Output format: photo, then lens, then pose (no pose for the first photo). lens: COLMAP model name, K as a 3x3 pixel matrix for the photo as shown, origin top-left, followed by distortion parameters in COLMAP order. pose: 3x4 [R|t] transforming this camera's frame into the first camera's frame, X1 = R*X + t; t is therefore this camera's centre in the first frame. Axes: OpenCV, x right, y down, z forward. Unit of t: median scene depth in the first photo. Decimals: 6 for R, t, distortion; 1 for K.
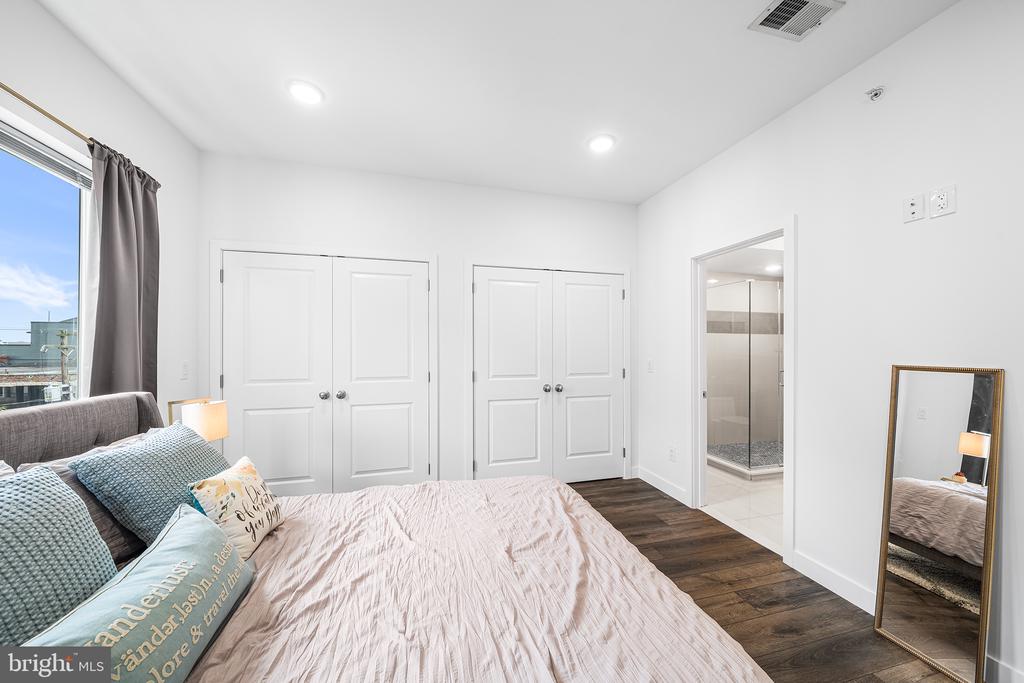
lens RADIAL K [[356.5, 0, 507.7], [0, 356.5, 346.5], [0, 0, 1]] dist [-0.003192, -0.000086]
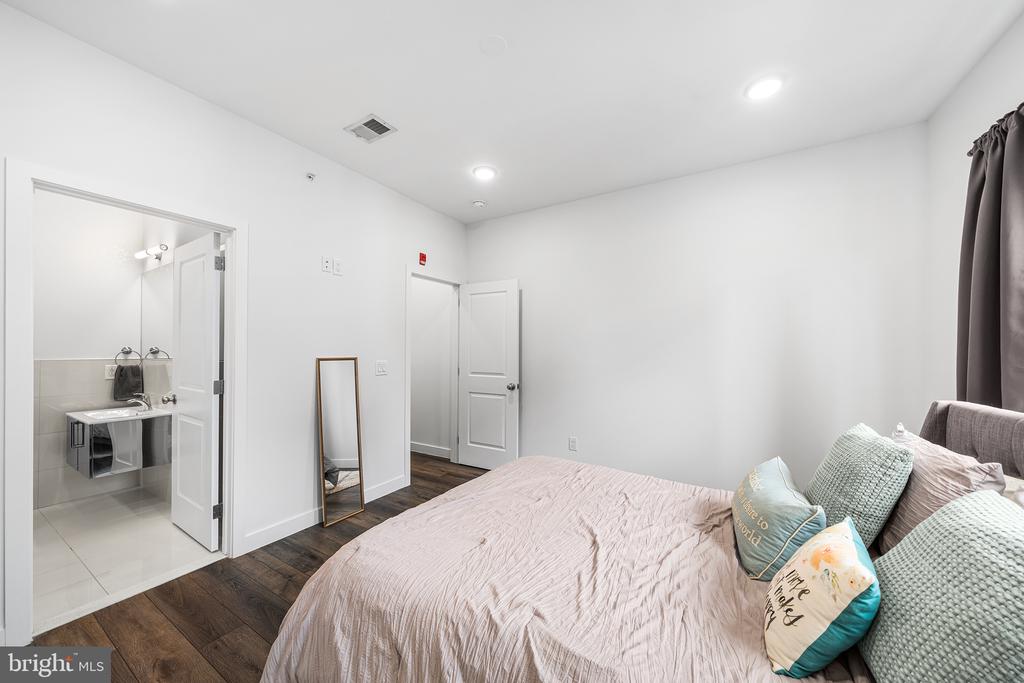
lens RADIAL K [[356.5, 0, 511.7], [0, 356.5, 349.4], [0, 0, 1]] dist [-0.003192, -0.000086]
pose [[-0.710083, -0.001711, 0.704116, -0.376097], [-0.007713, 0.999956, -0.005349, 0.010341], [-0.704076, -0.009229, -0.710065, 0.890571]]
